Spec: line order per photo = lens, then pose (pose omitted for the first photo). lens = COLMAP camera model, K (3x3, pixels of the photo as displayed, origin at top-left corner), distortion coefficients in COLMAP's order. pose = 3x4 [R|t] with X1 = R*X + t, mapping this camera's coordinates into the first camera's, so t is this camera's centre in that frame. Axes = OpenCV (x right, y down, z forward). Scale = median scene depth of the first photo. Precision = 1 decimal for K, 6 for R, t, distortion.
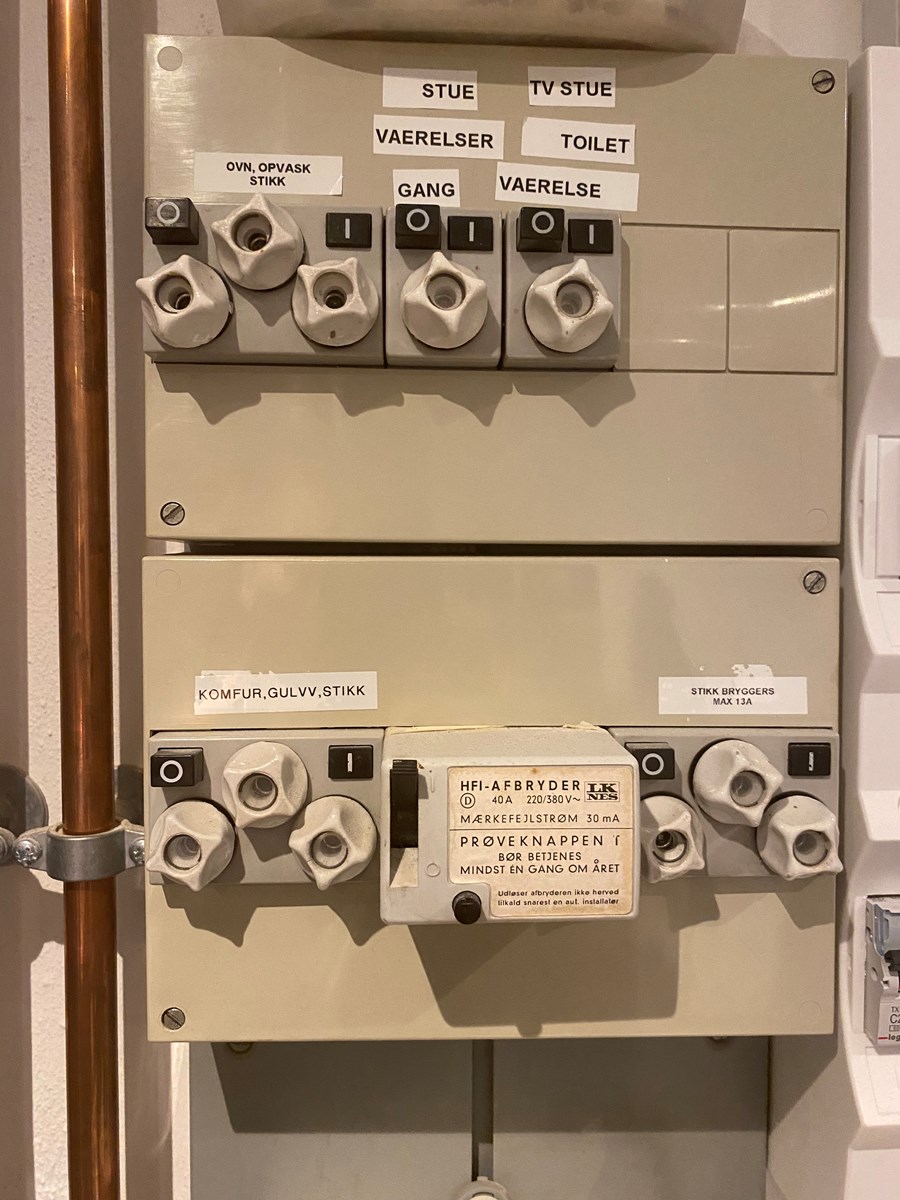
lens RADIAL K [[910.2, 0, 450.1], [0, 910.2, 597.5], [0, 0, 1]] dist [-0.023518, 0.005030]
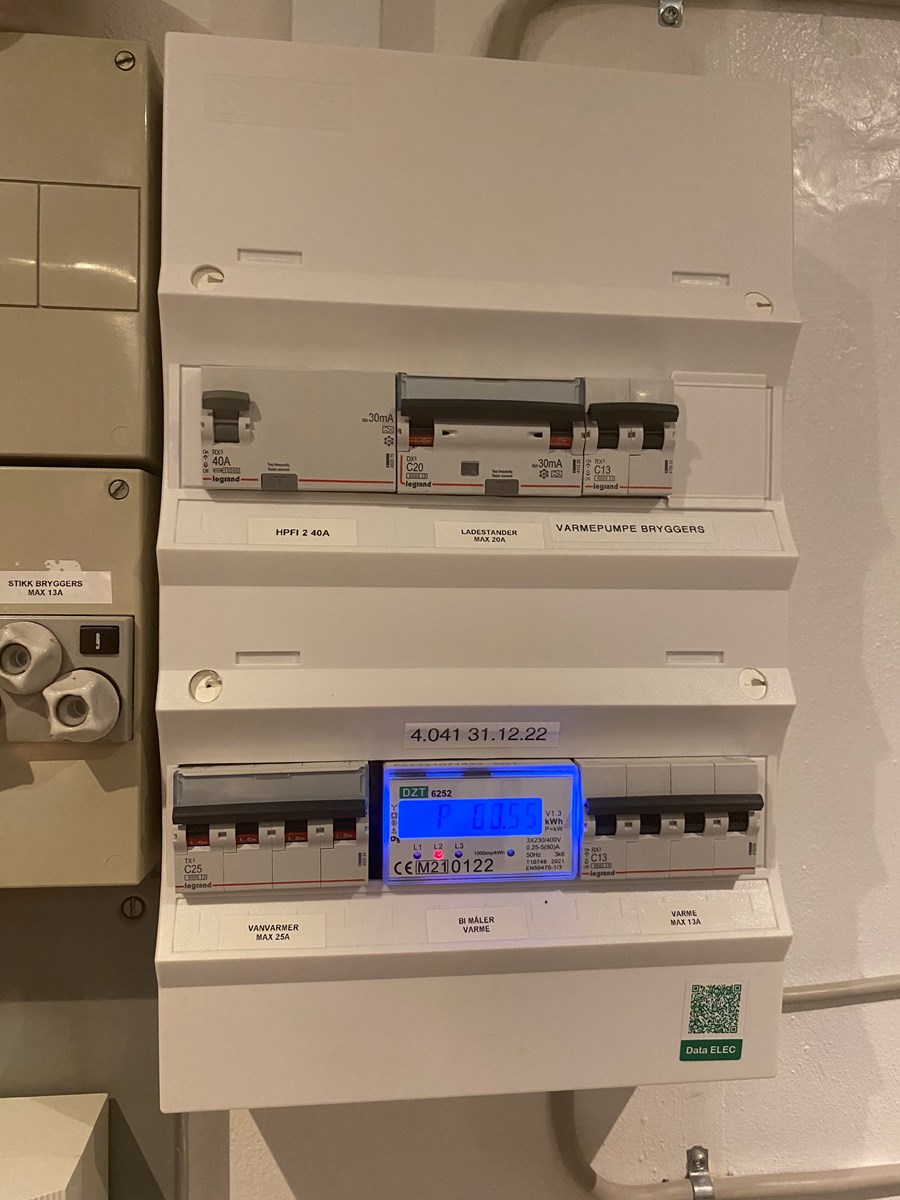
lens RADIAL K [[910.2, 0, 449.7], [0, 910.2, 602.9], [0, 0, 1]] dist [-0.023518, 0.005030]
pose [[0.996423, 0.003903, 0.084415, 0.724311], [-0.002754, 0.999902, -0.013718, 0.141969], [-0.084460, 0.013436, 0.996336, -0.185507]]
